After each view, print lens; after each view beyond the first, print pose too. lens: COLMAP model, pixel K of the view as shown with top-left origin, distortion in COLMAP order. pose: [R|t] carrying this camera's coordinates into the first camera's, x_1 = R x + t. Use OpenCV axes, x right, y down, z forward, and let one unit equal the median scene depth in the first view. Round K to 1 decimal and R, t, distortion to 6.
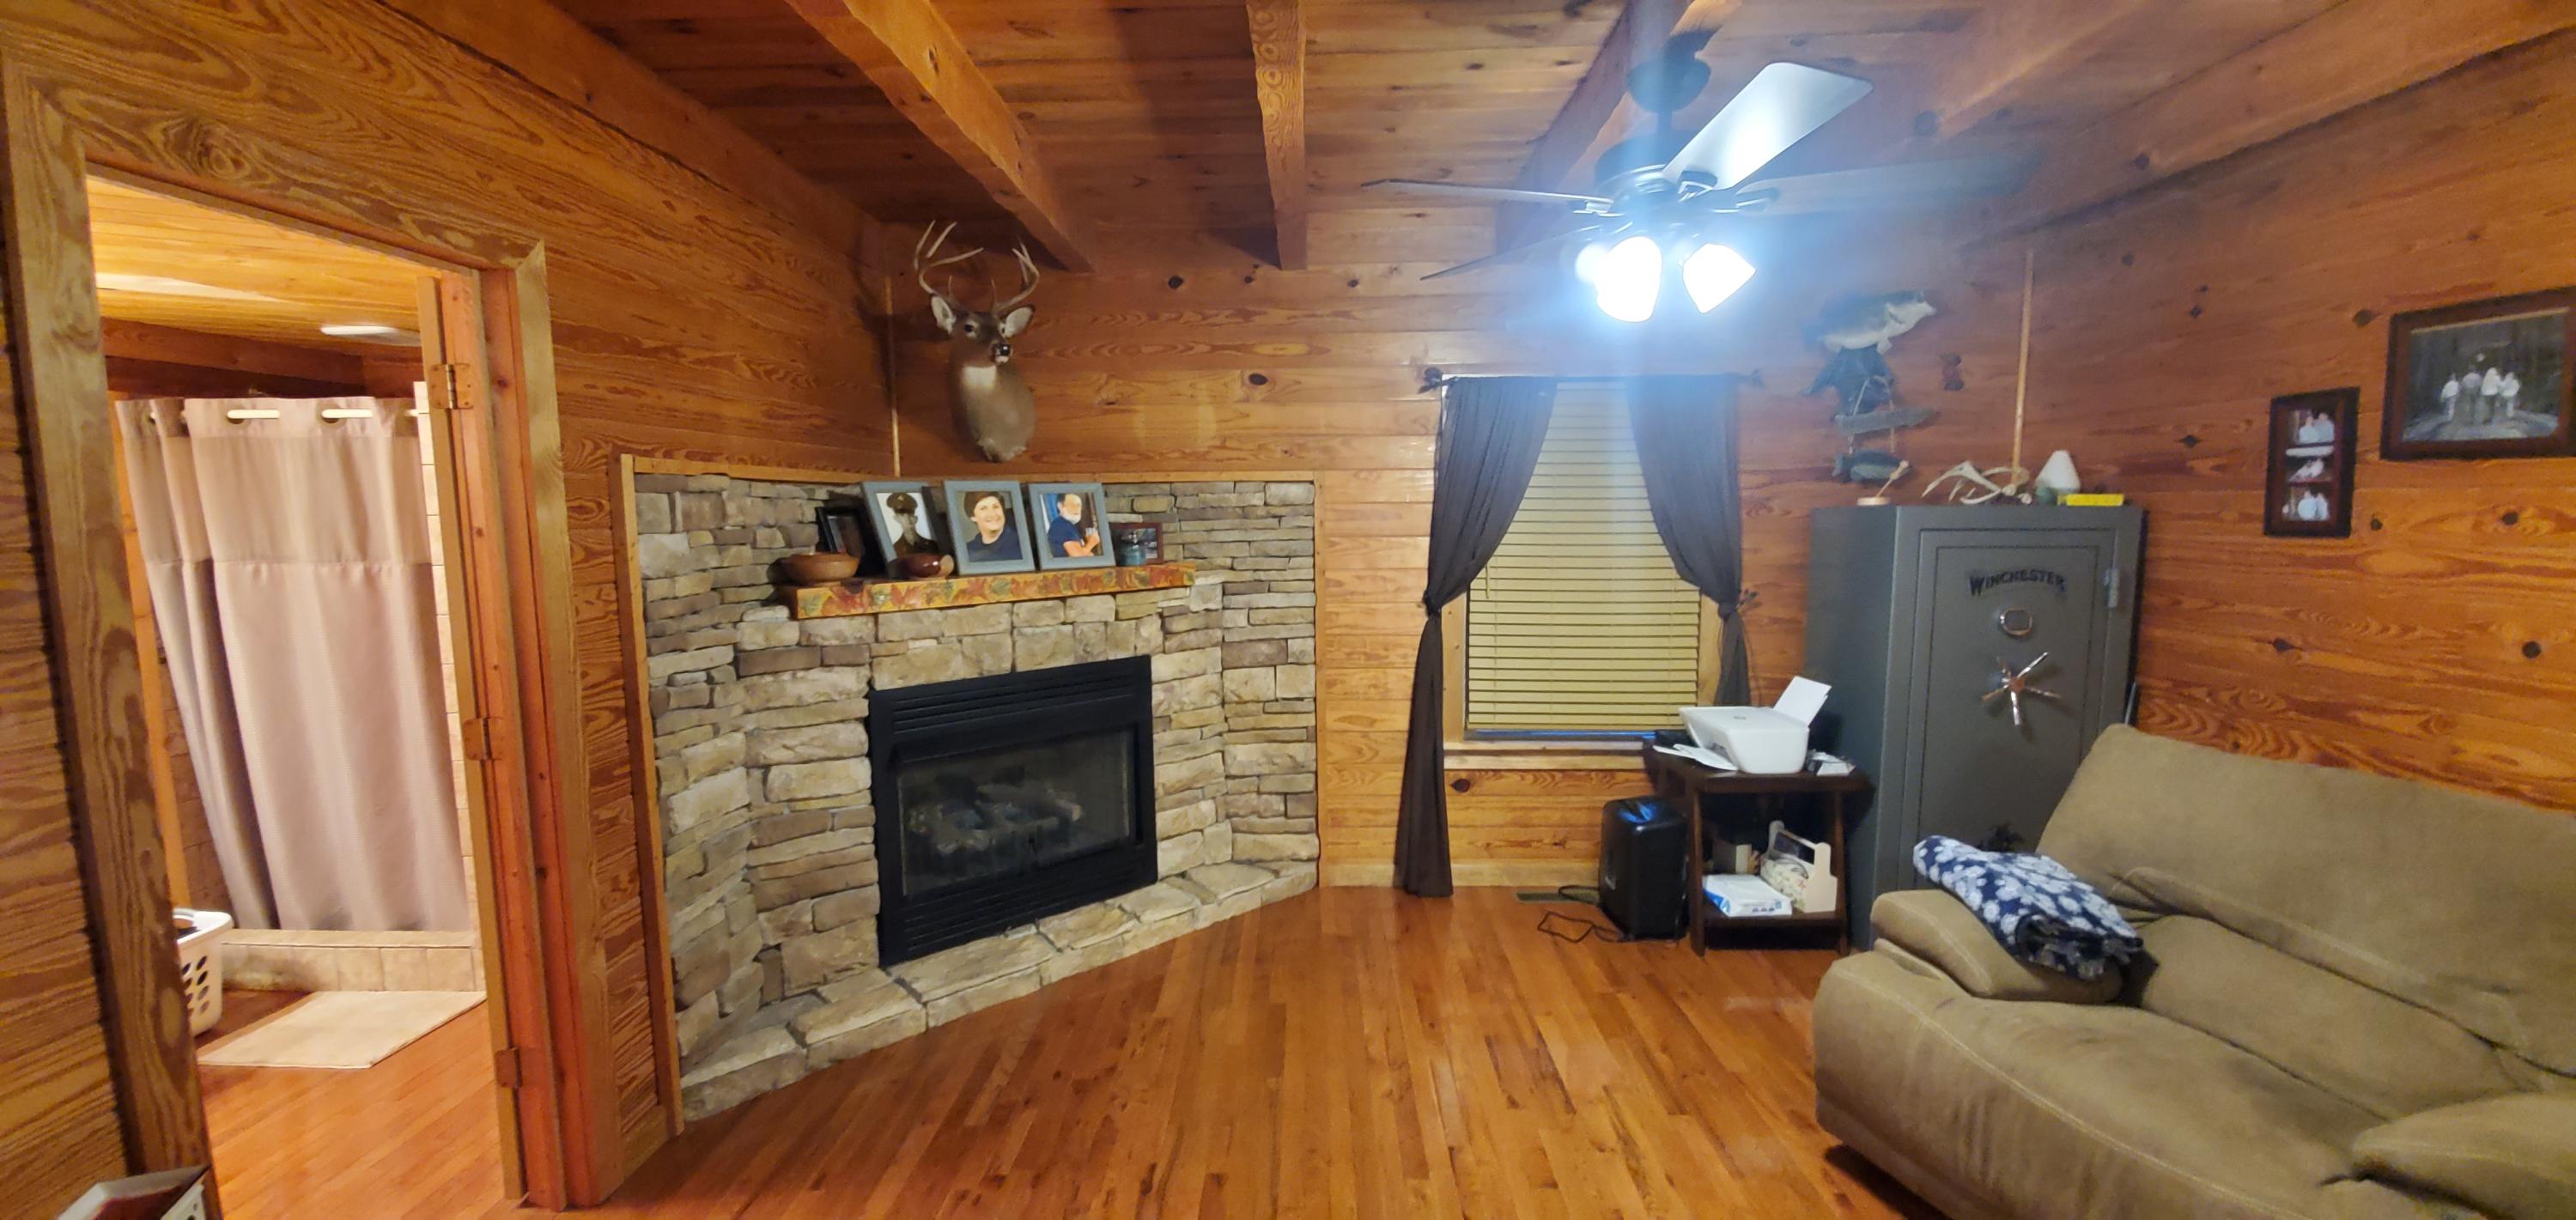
lens RADIAL K [[1041.3, 0, 1253.5], [0, 1041.3, 619.1], [0, 0, 1]] dist [0.021842, -0.020746]
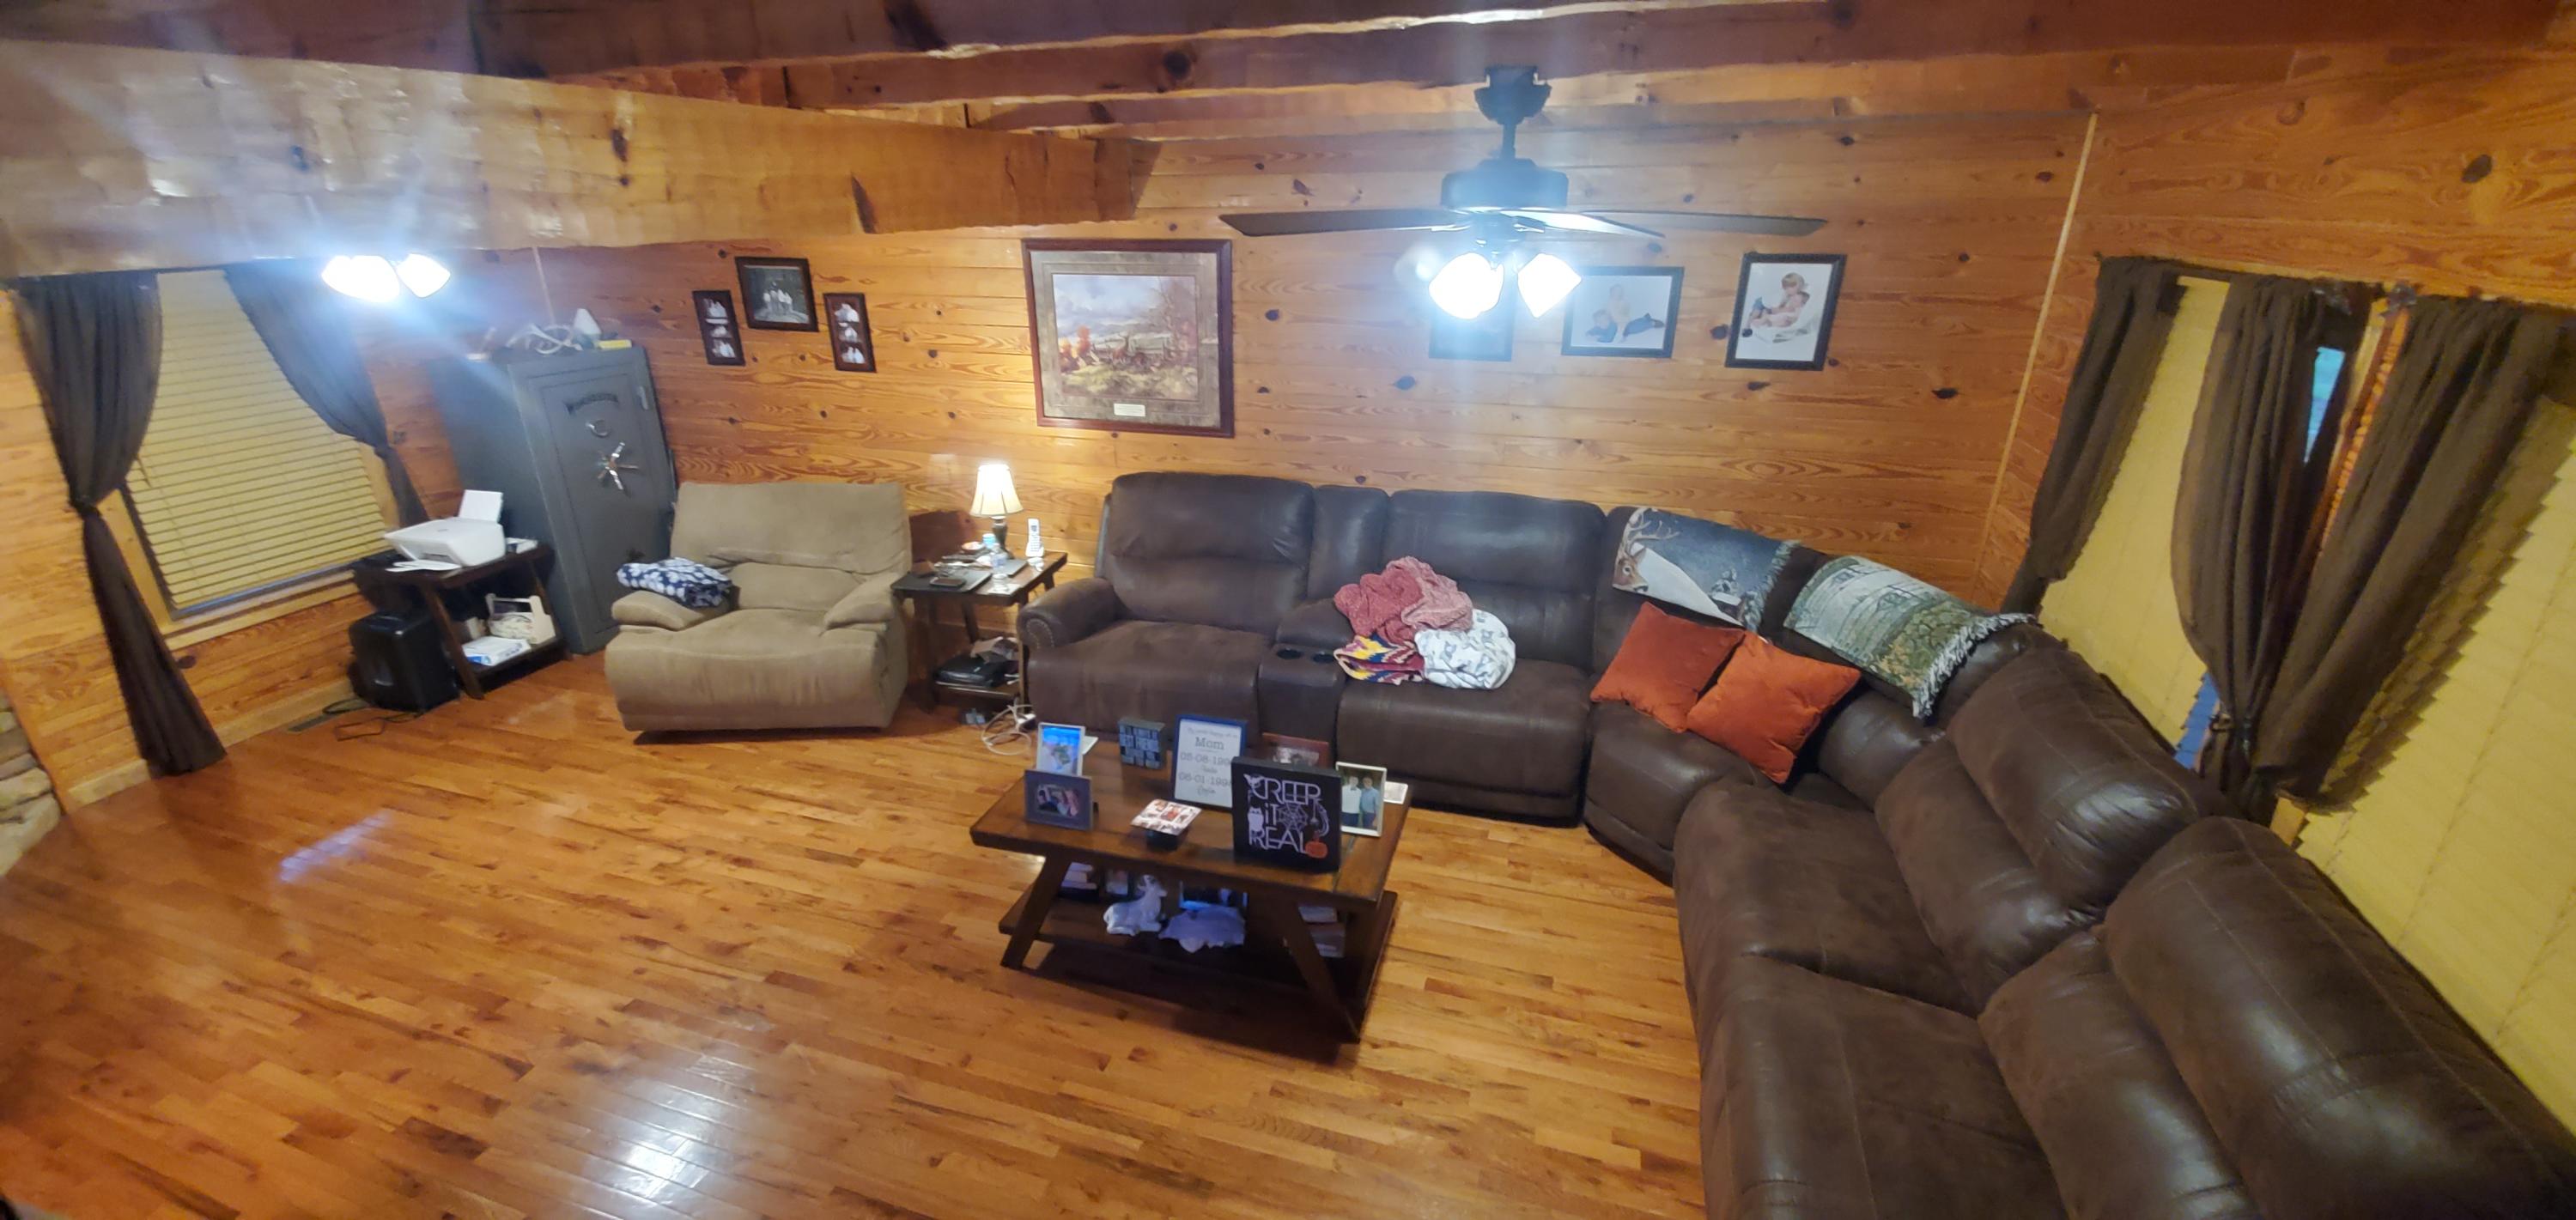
lens RADIAL K [[1041.3, 0, 1253.5], [0, 1041.3, 619.1], [0, 0, 1]] dist [0.021842, -0.020746]
pose [[0.288066, -0.348799, 0.891828, -0.628260], [0.113186, 0.937179, 0.329977, -0.164613], [-0.950898, 0.005888, 0.309449, -0.549890]]
